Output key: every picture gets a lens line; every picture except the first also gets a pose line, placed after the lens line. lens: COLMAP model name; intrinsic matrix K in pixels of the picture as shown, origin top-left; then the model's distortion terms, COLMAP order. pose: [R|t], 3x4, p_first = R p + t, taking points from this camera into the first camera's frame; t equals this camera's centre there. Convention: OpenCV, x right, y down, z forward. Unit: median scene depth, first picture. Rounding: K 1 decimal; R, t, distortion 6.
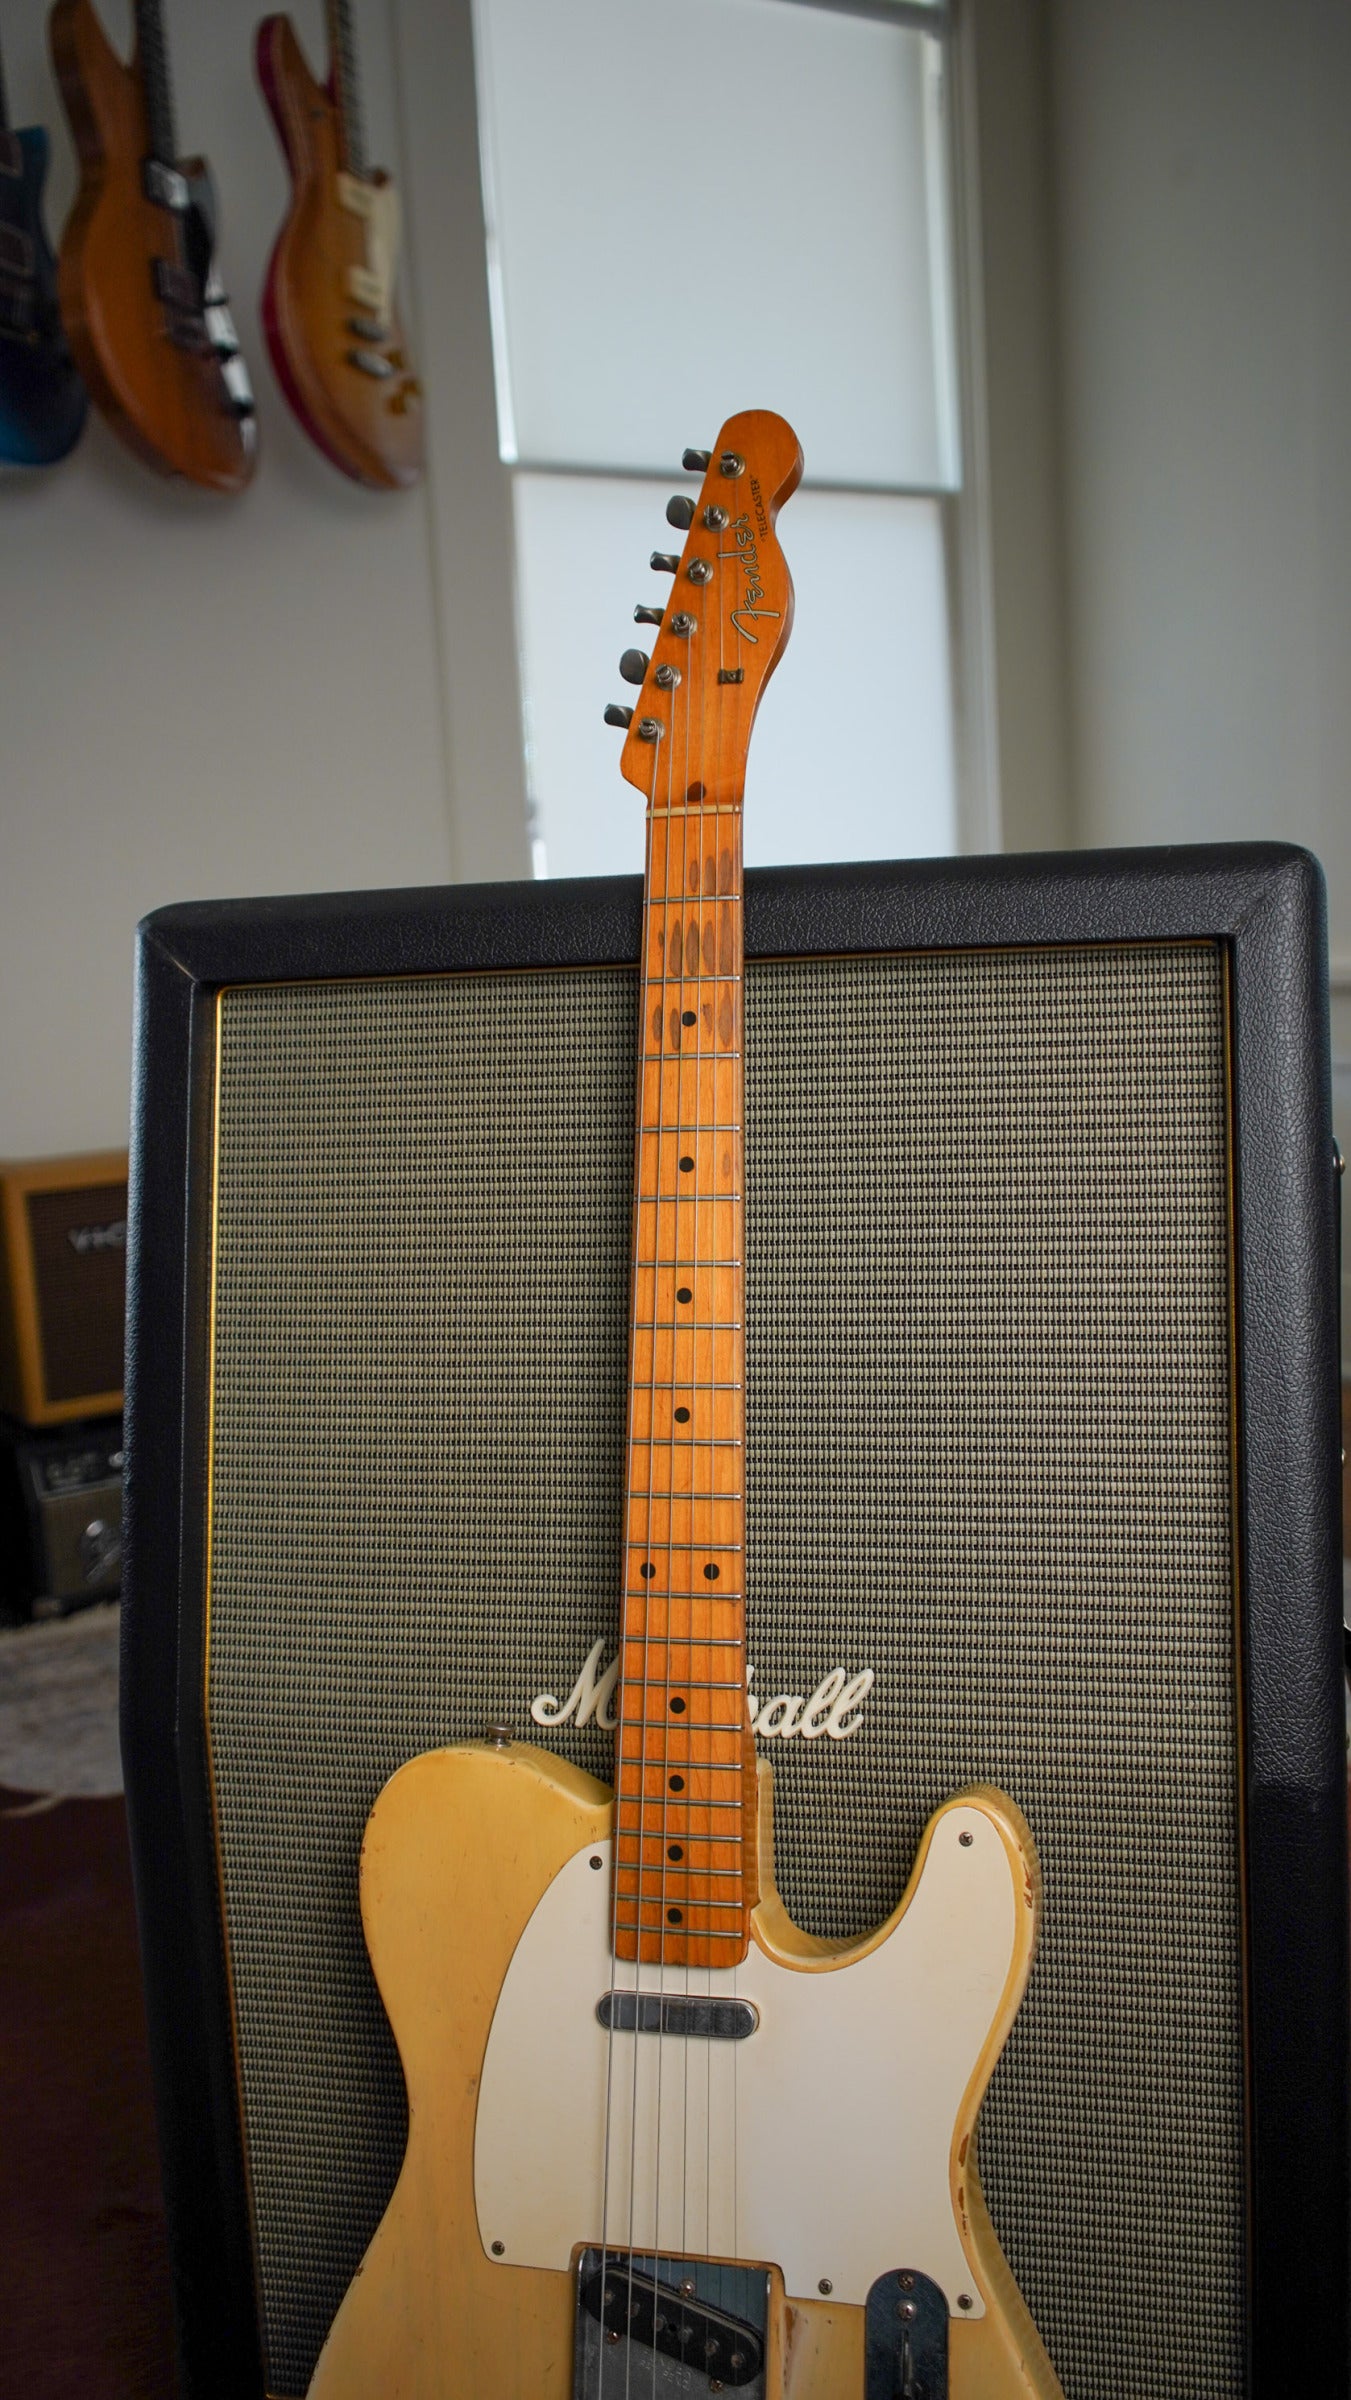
lens RADIAL K [[2196.5, 0, 675.5], [0, 2196.5, 1200.0], [0, 0, 1]] dist [0.009437, -0.006804]
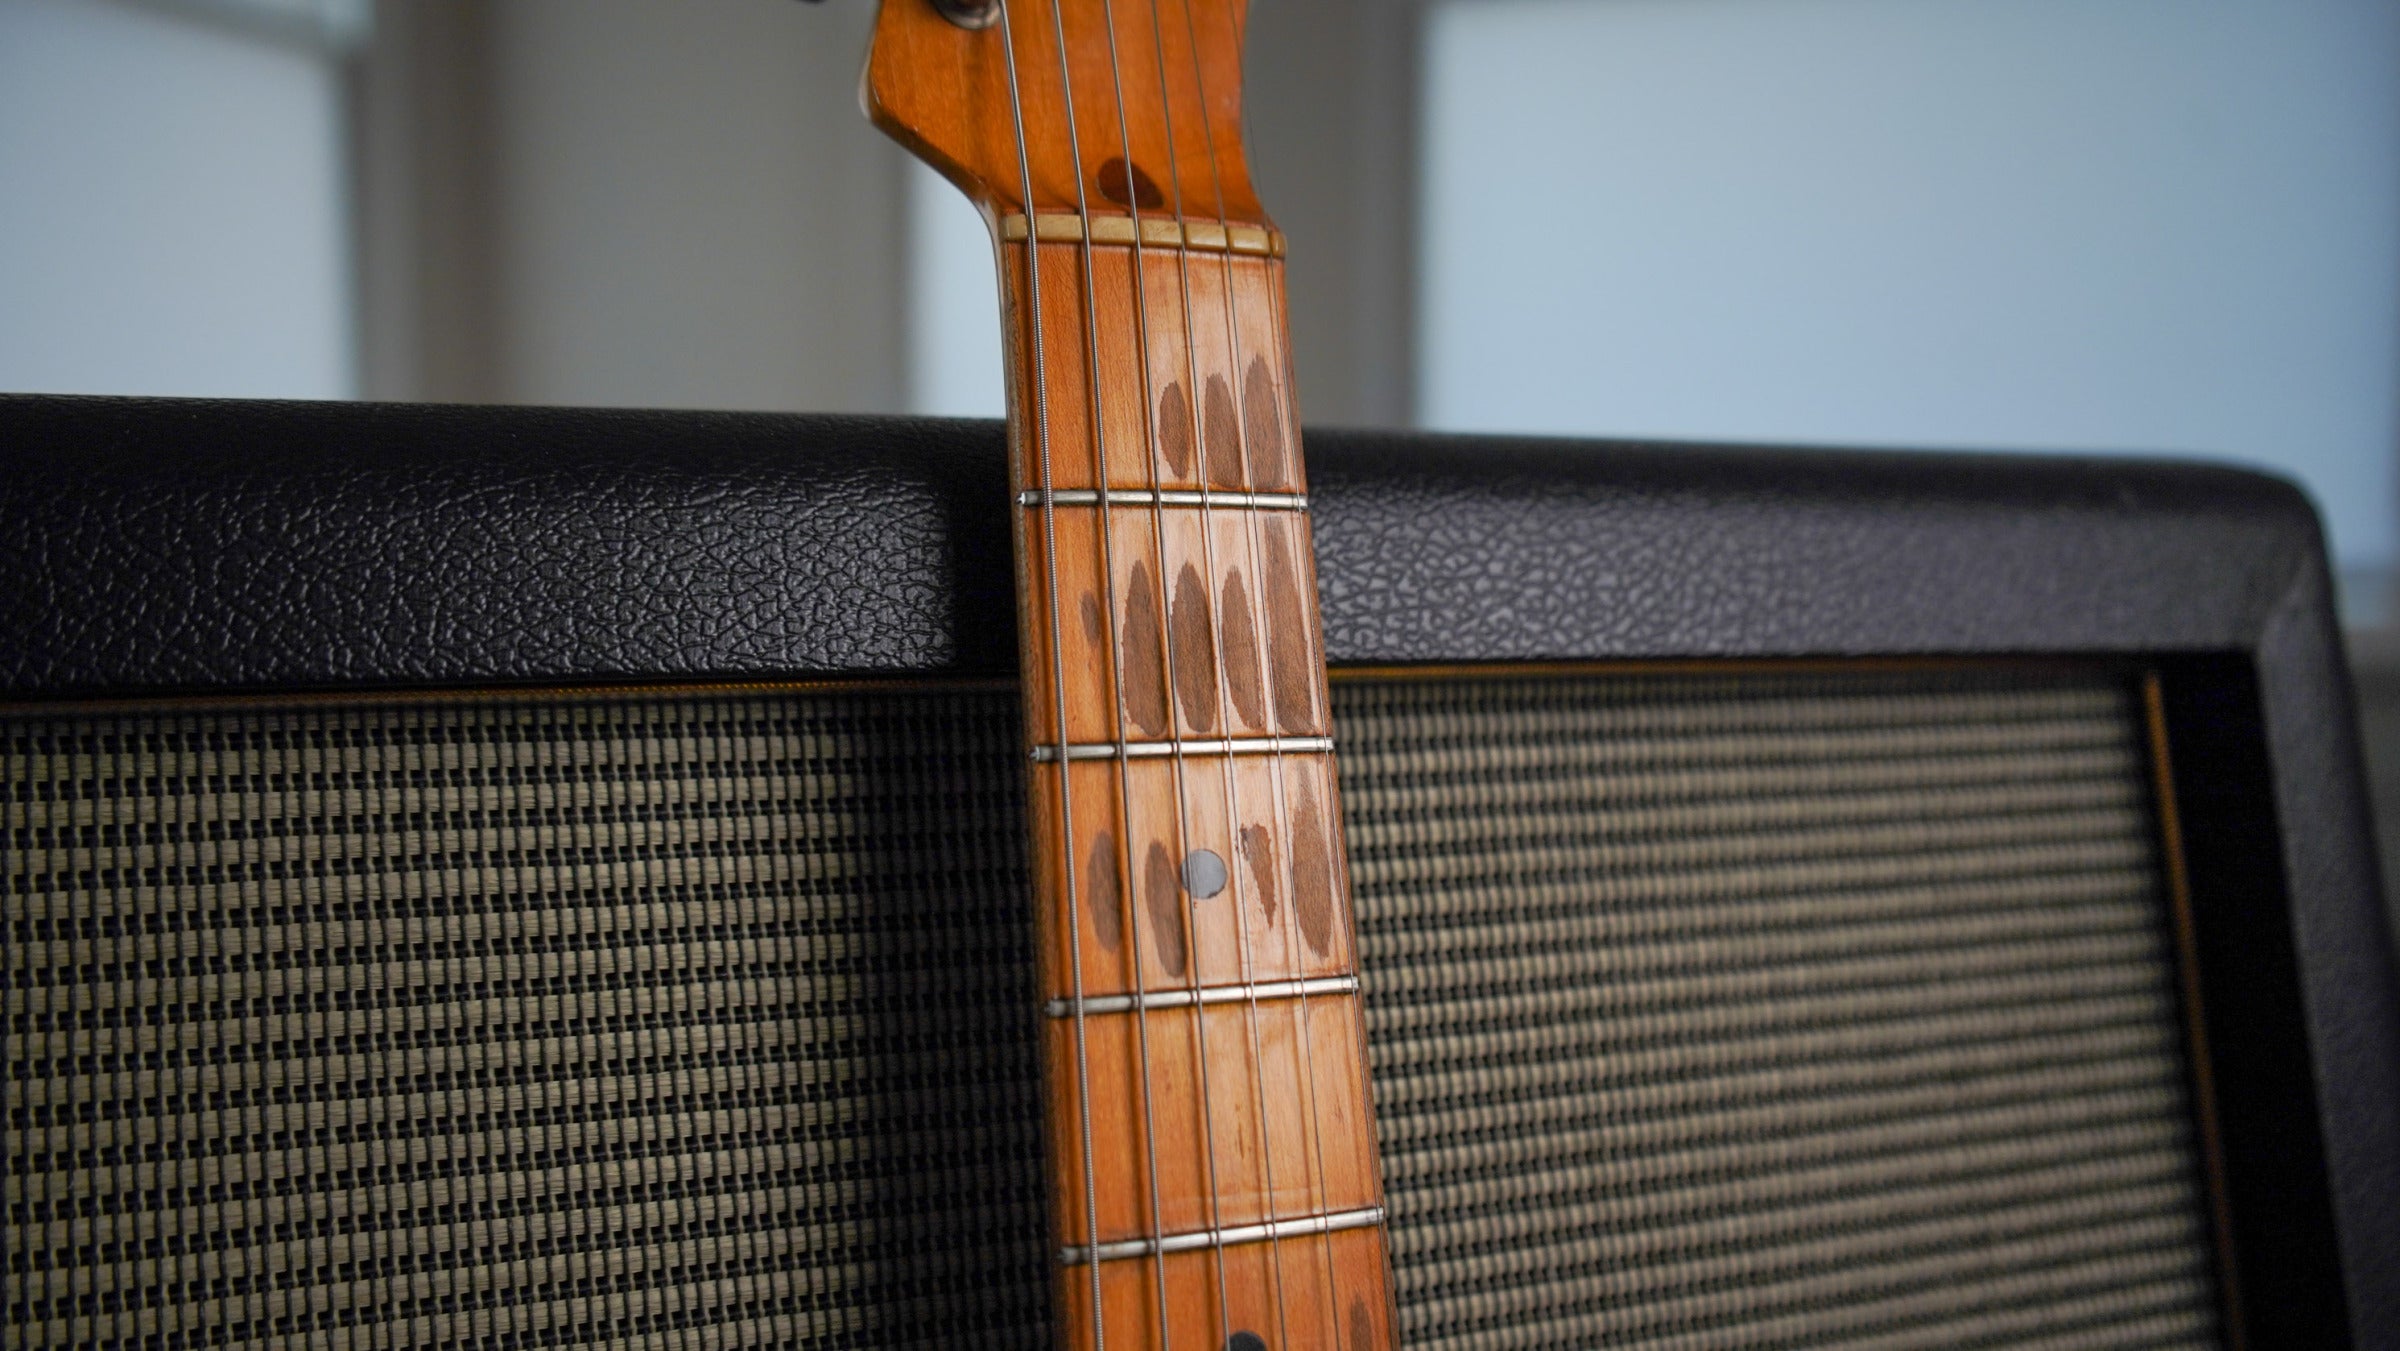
lens RADIAL K [[2196.5, 0, 1200.0], [0, 2196.5, 675.5], [0, 0, 1]] dist [0.009437, -0.006804]
pose [[0.742707, 0.004608, 0.669601, -0.211043], [0.027636, 0.998913, -0.037528, -0.099385], [-0.669046, 0.046378, 0.741772, 0.764045]]
